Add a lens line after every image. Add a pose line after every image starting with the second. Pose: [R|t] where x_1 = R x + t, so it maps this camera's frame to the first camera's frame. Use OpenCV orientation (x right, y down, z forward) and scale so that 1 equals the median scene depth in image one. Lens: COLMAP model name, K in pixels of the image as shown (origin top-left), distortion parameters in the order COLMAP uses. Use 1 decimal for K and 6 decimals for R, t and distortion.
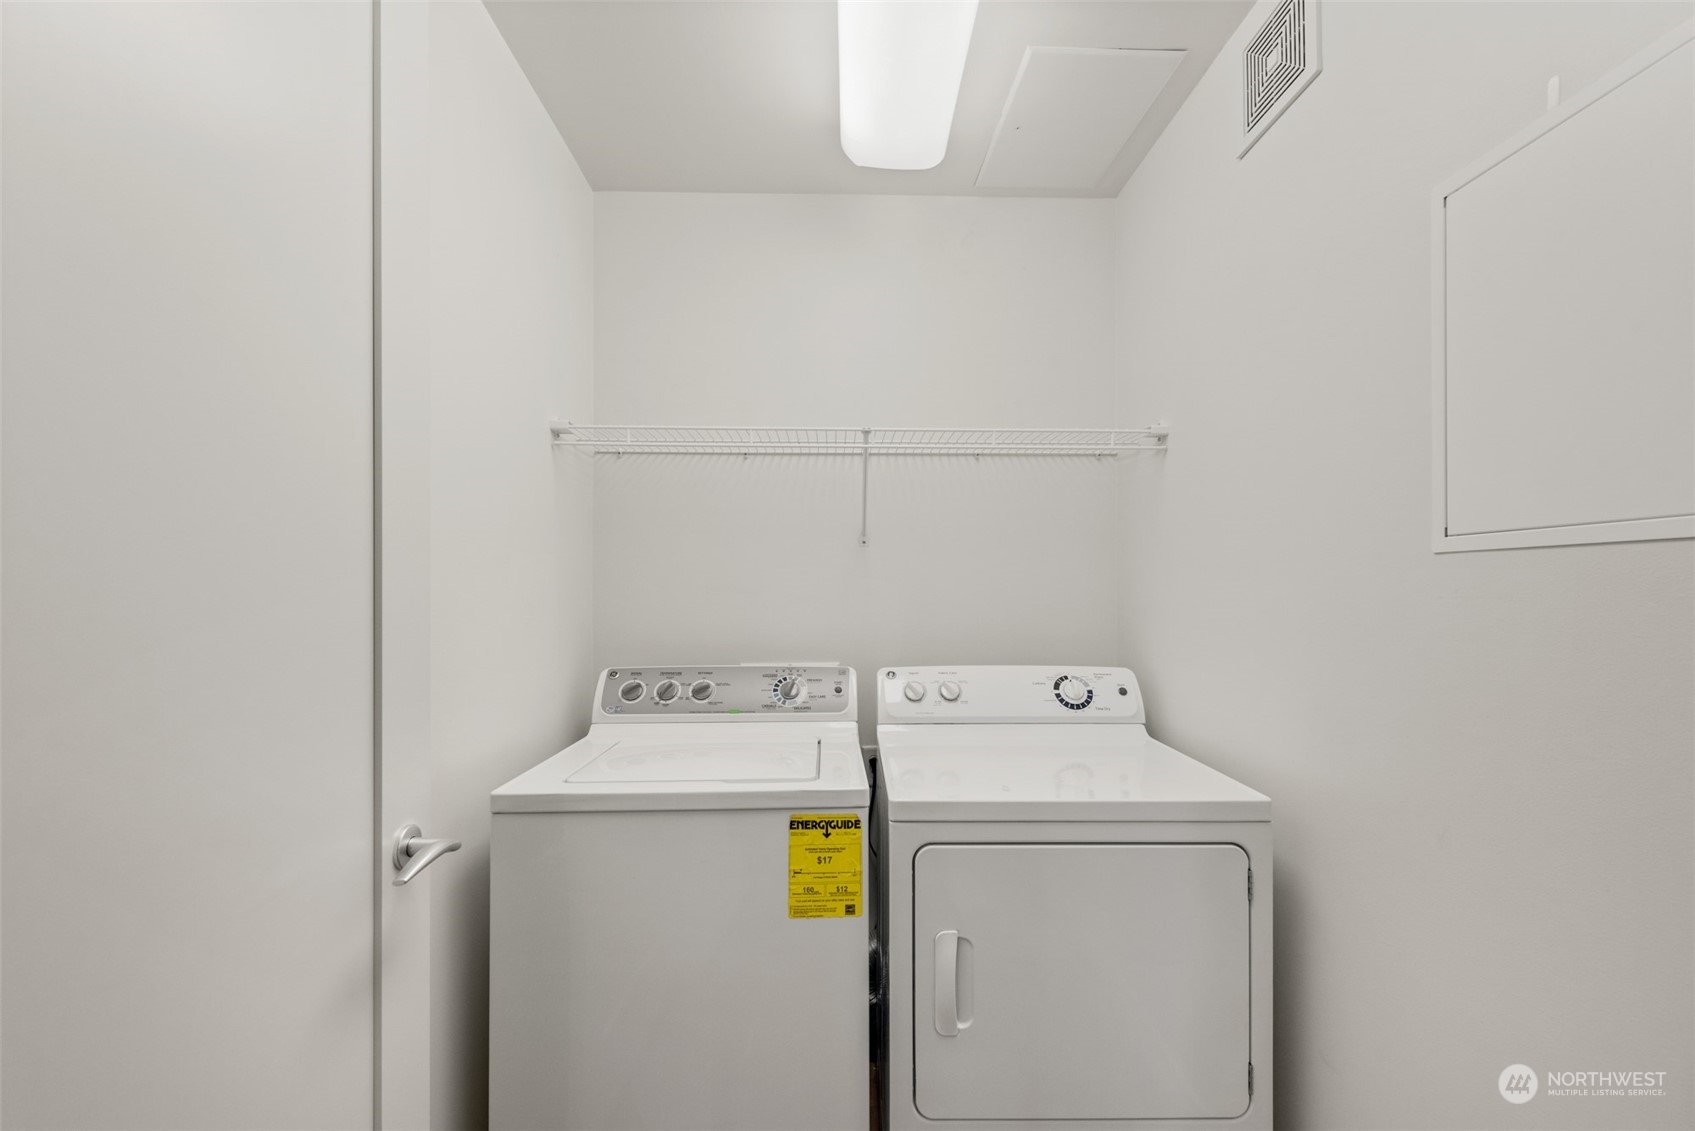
lens RADIAL K [[680.4, 0, 849.6], [0, 680.4, 573.5], [0, 0, 1]] dist [0.004107, 0.000483]
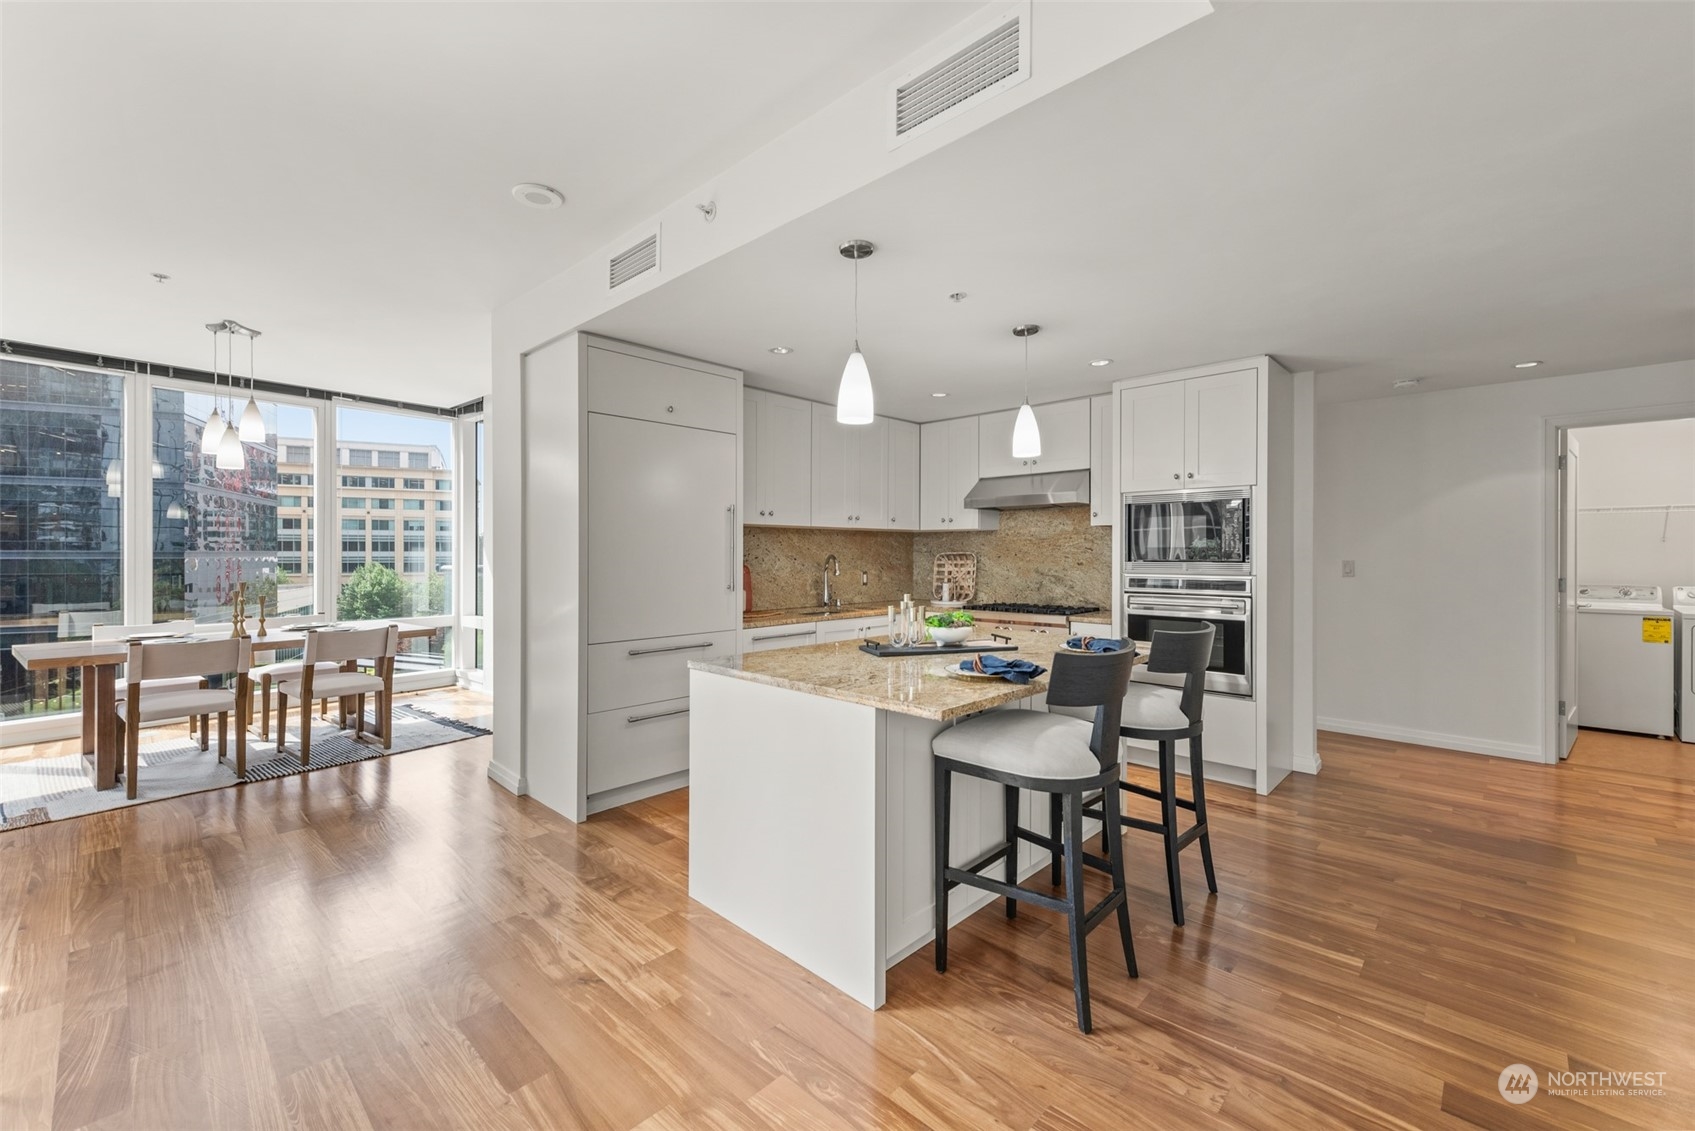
lens RADIAL K [[691.5, 0, 848.1], [0, 691.5, 559.4], [0, 0, 1]] dist [-0.001468, -0.000580]
pose [[0.701089, 0.007508, -0.713034, -0.327619], [0.004637, 0.999875, 0.015088, -0.034553], [0.713059, -0.013885, 0.700967, -3.520669]]
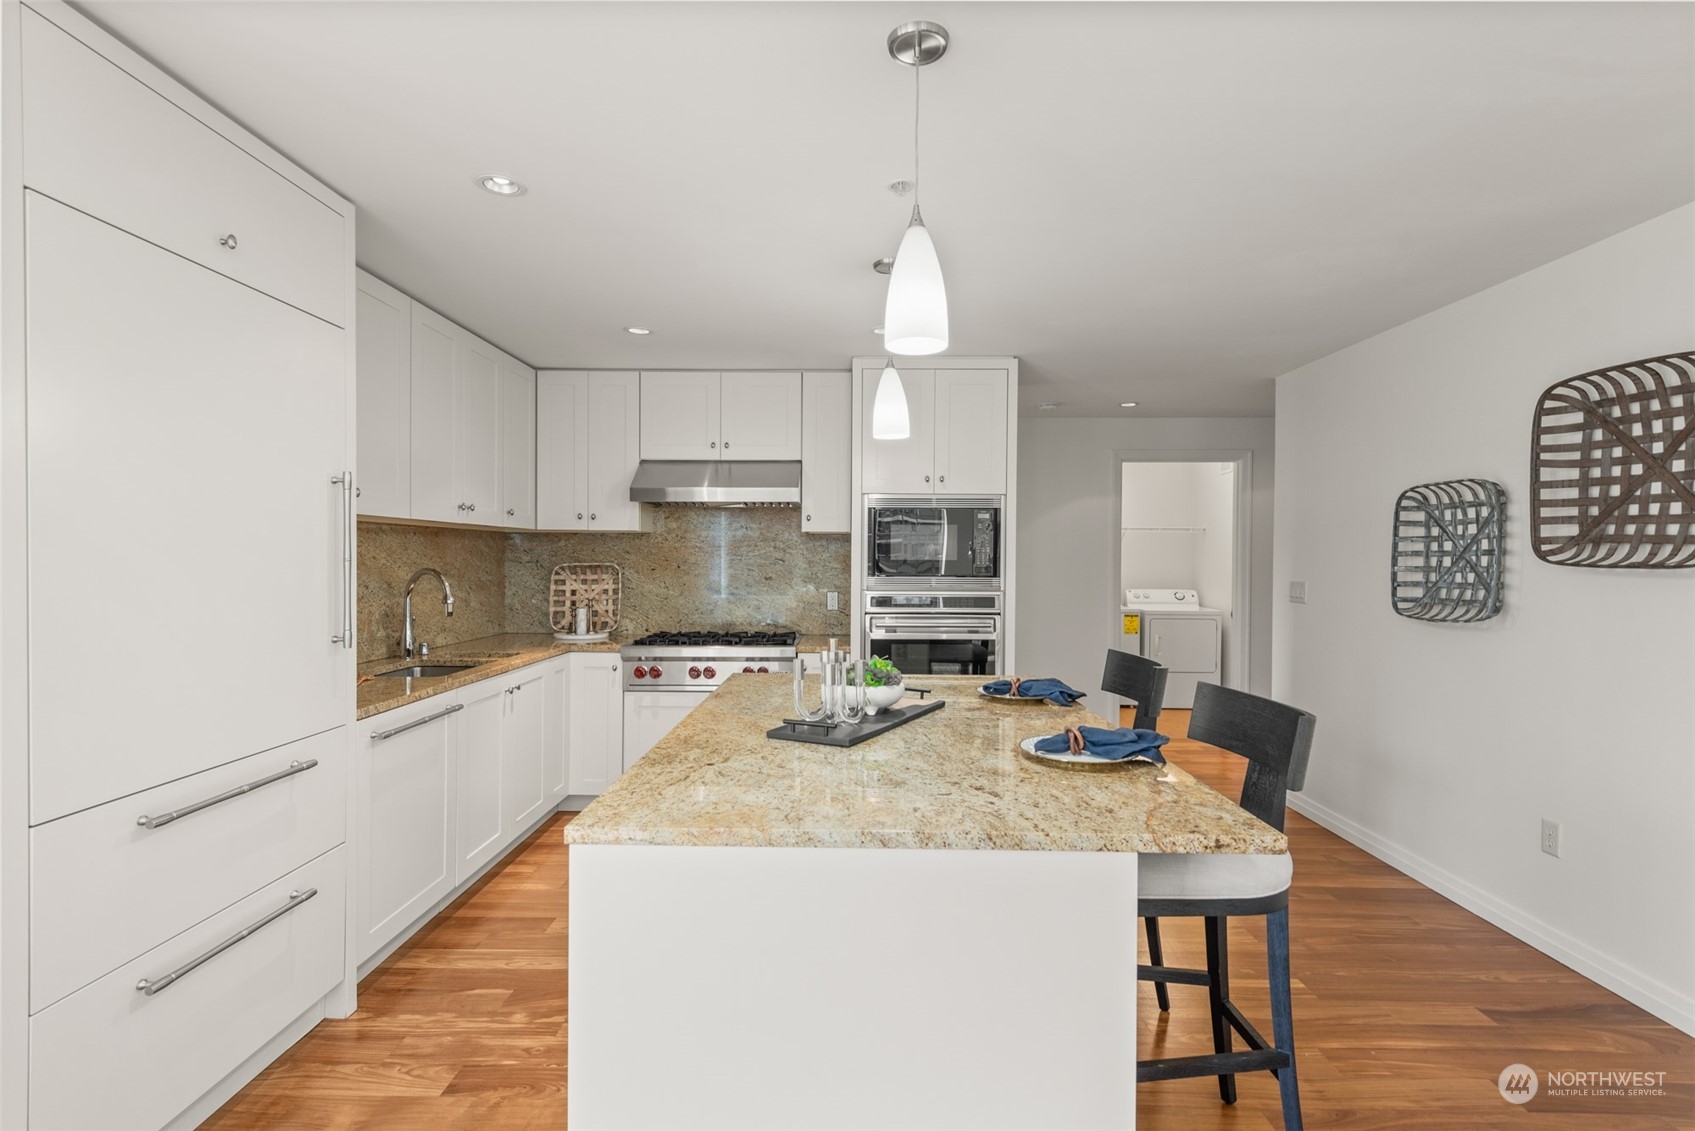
lens RADIAL K [[796.0, 0, 841.9], [0, 796.0, 568.6], [0, 0, 1]] dist [-0.001033, -0.000802]
pose [[0.999175, 0.006469, -0.040092, -1.355827], [-0.005639, 0.999768, 0.020777, -0.056457], [0.040218, -0.020534, 0.998980, -3.447945]]
